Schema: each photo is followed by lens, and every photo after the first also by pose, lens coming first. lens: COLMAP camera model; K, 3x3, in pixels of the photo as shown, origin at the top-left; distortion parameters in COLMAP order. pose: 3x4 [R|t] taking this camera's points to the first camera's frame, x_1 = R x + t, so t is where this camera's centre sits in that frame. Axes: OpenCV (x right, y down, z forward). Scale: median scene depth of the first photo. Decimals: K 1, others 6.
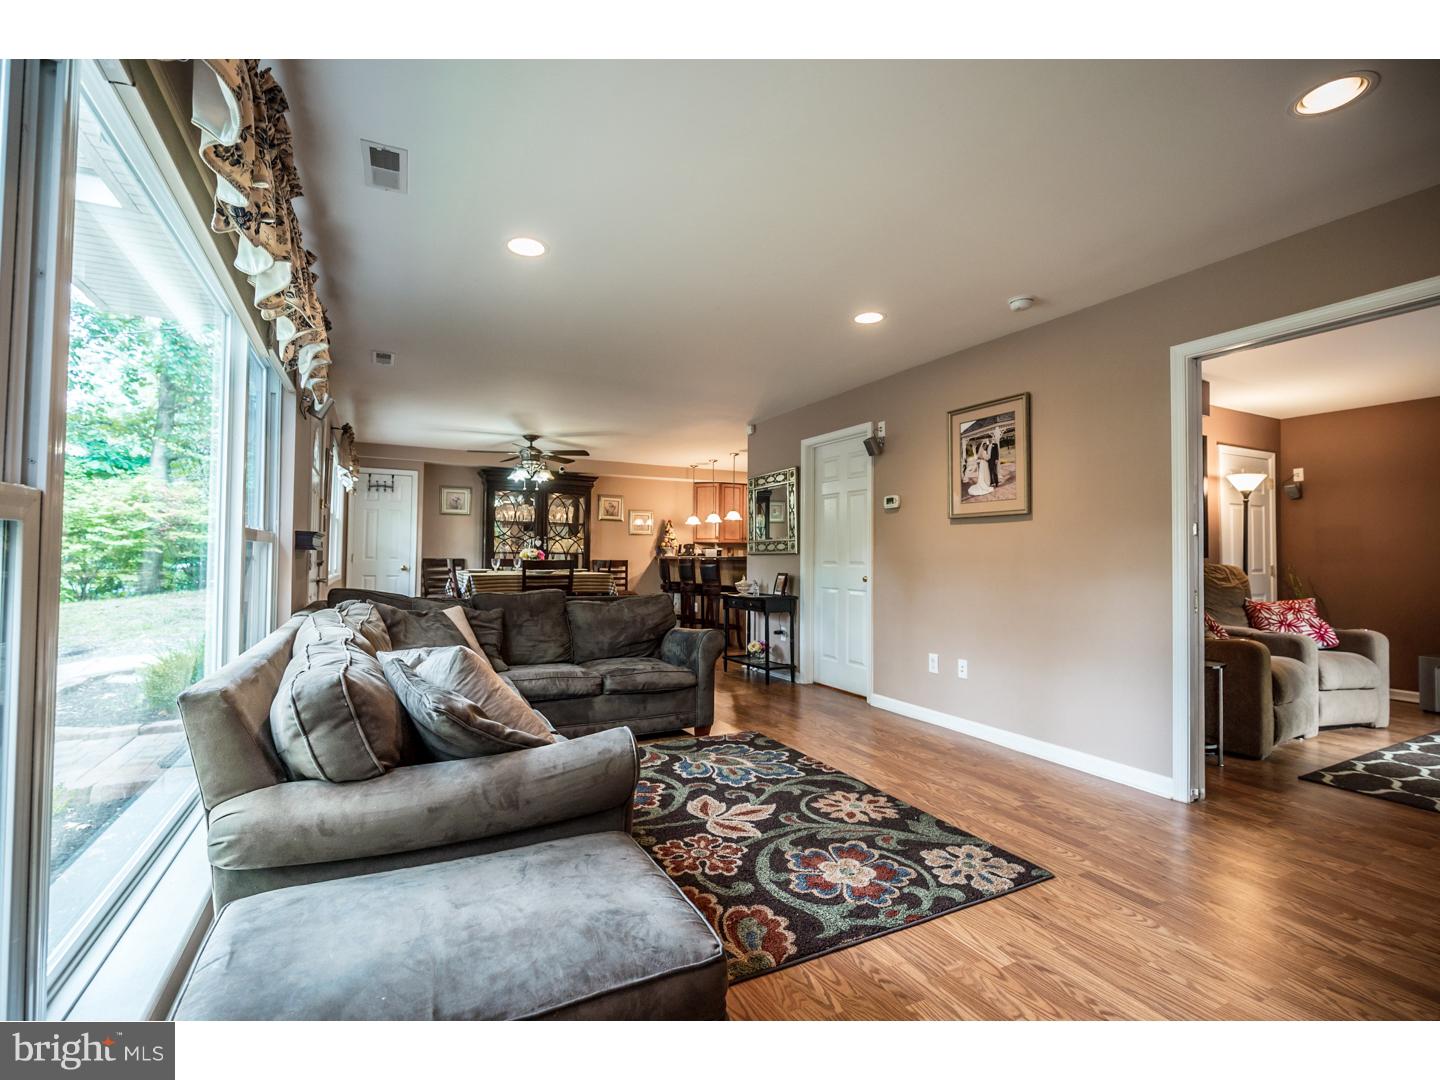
lens RADIAL K [[655.4, 0, 720.9], [0, 655.4, 537.1], [0, 0, 1]] dist [-0.002569, -0.000502]
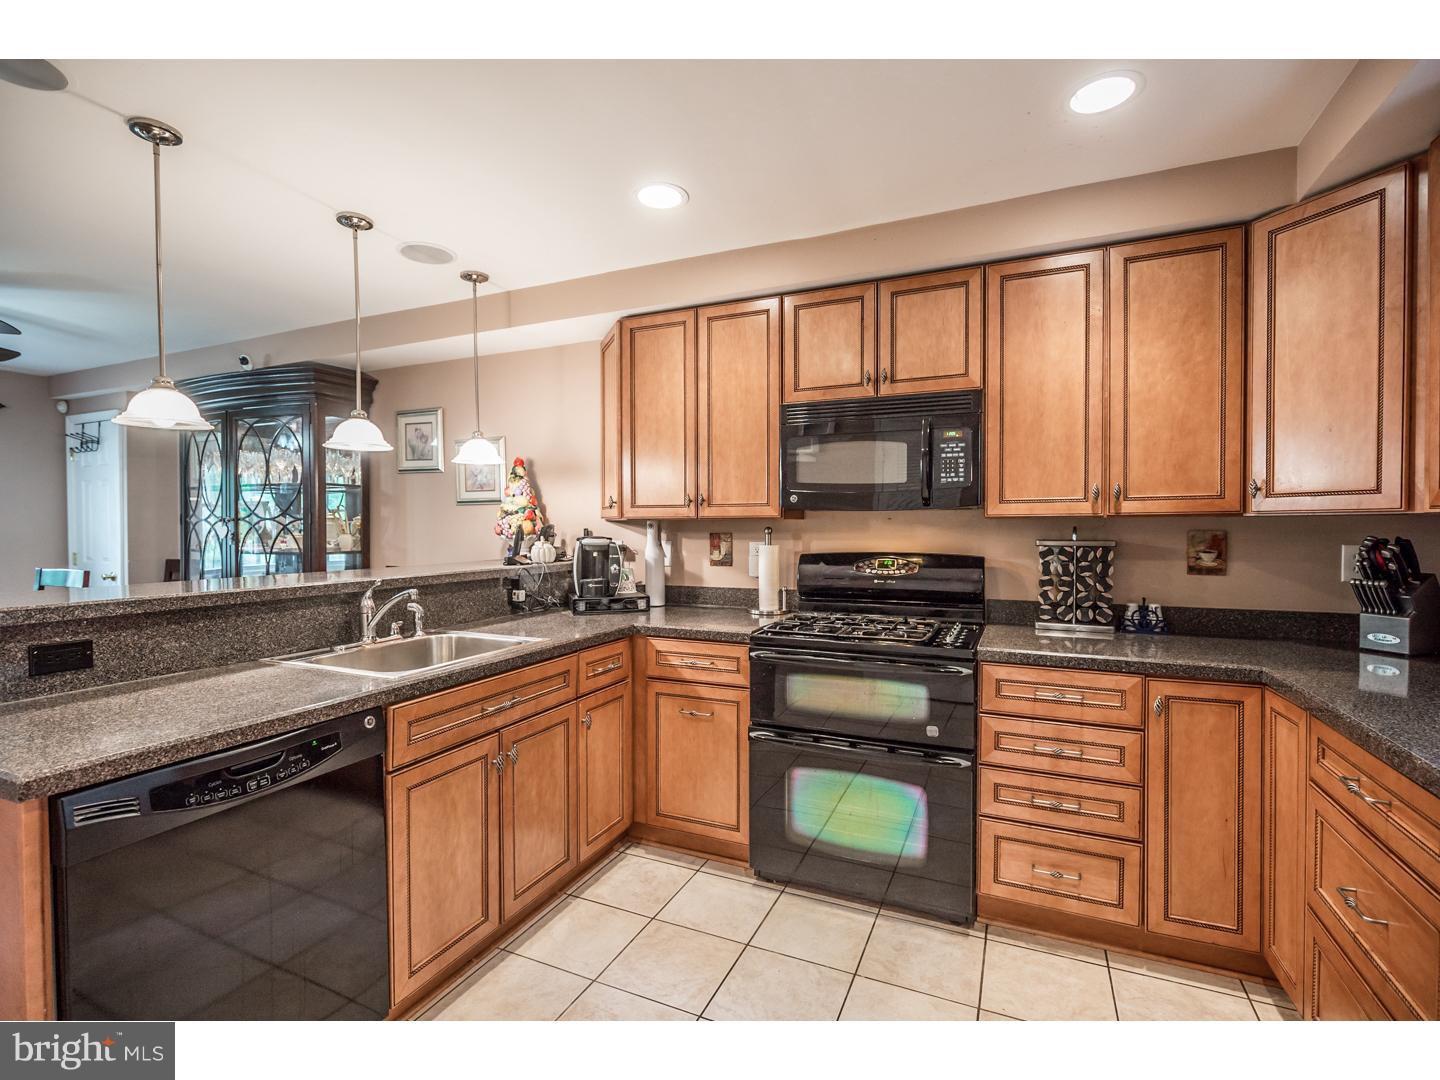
lens RADIAL K [[686.6, 0, 711.1], [0, 686.6, 536.6], [0, 0, 1]] dist [0.000812, -0.000259]
pose [[0.618503, 0.003606, -0.785774, 0.842201], [0.032947, 0.998991, 0.030517, 0.024809], [0.785091, -0.044764, 0.617760, 2.611765]]
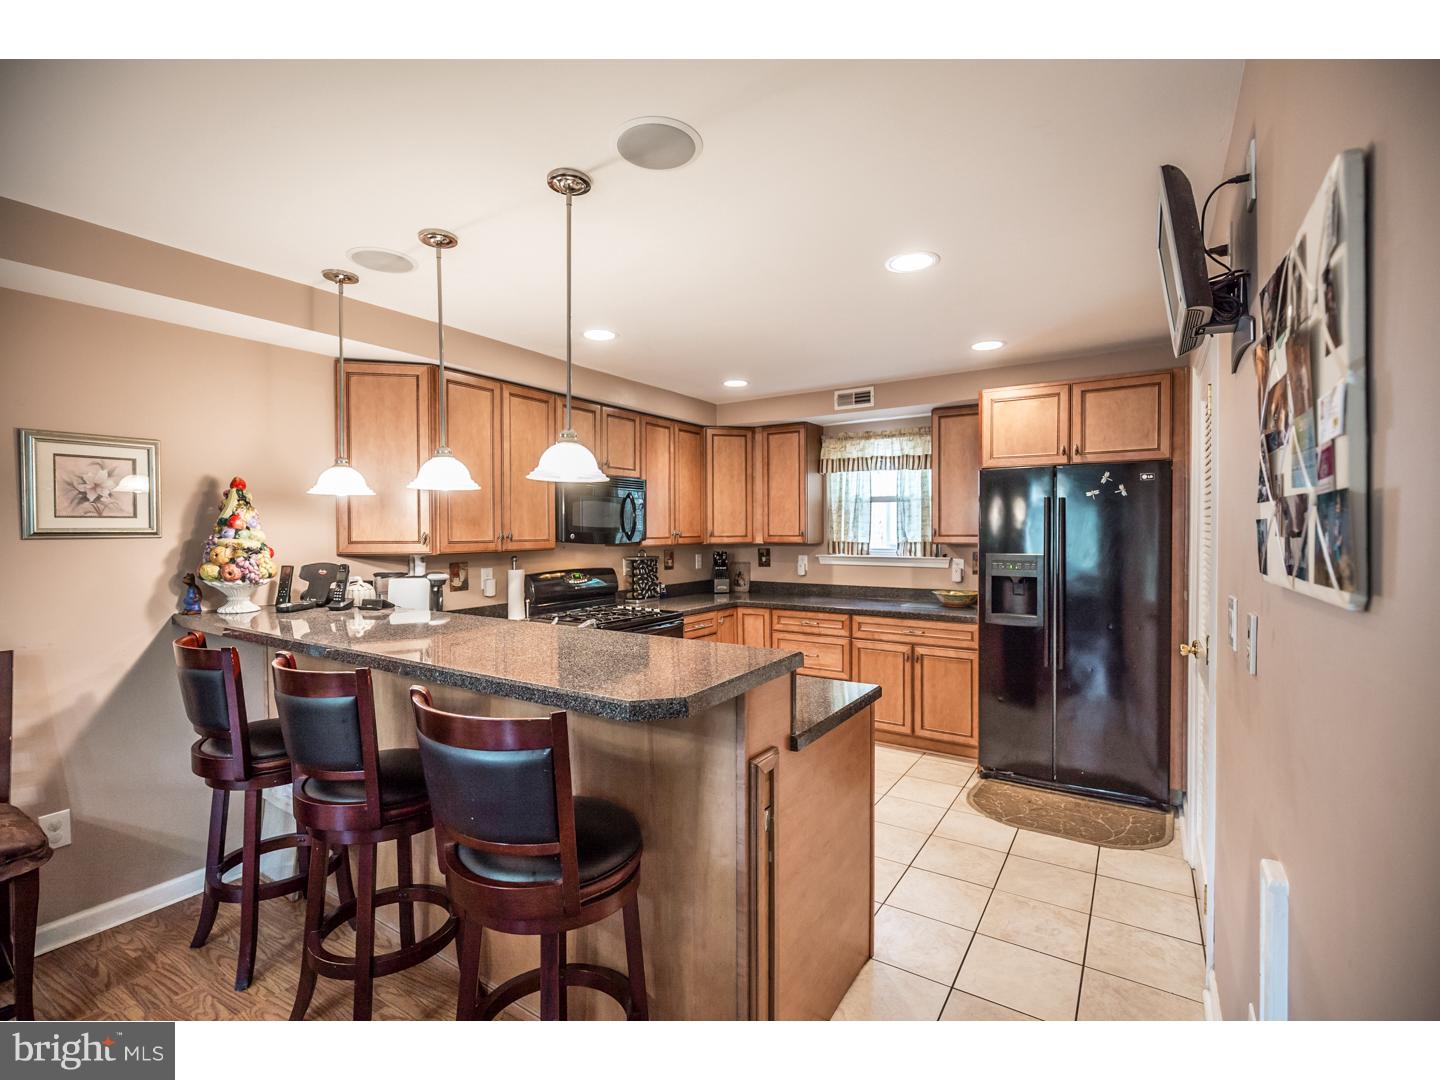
lens RADIAL K [[655.4, 0, 720.9], [0, 655.4, 537.1], [0, 0, 1]] dist [-0.002569, -0.000502]
pose [[0.862609, -0.019565, 0.505493, -0.132352], [-0.003194, 0.999021, 0.044117, -0.044829], [-0.505862, -0.039670, 0.861702, 2.044403]]
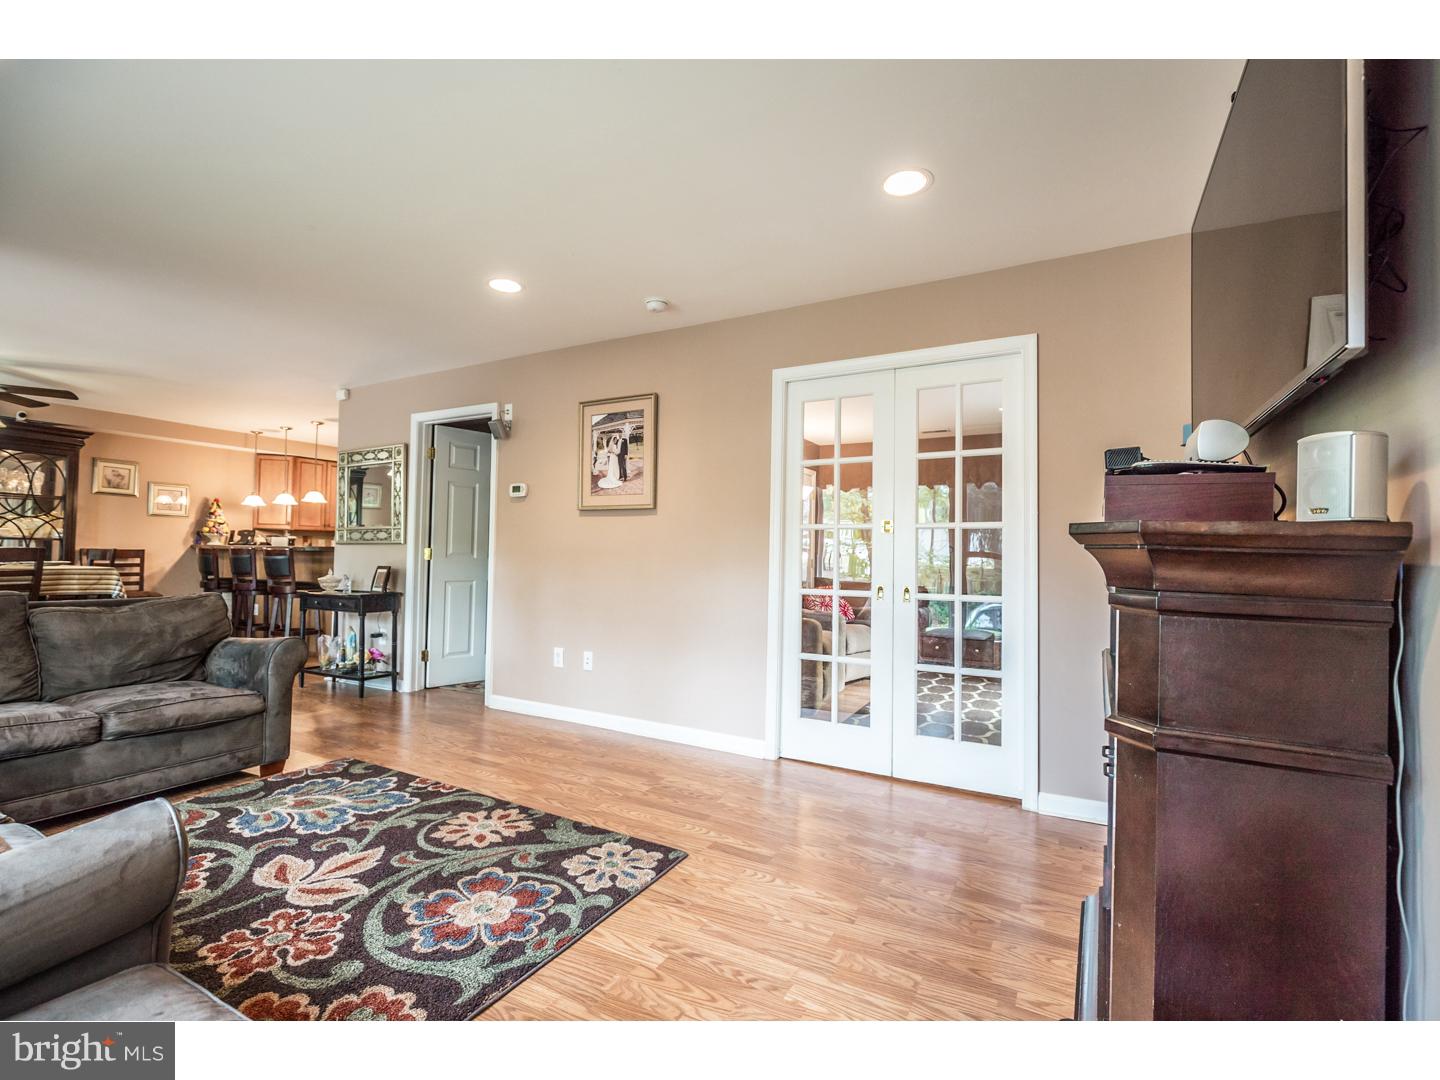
lens RADIAL K [[651.2, 0, 720.0], [0, 651.2, 540.0], [0, 0, 1]] dist [-0.004047, -0.000577]
pose [[0.831892, 0.019253, 0.554604, -0.023776], [-0.027244, 0.999610, 0.006165, 0.006139], [-0.554268, -0.020238, 0.832092, 0.084108]]
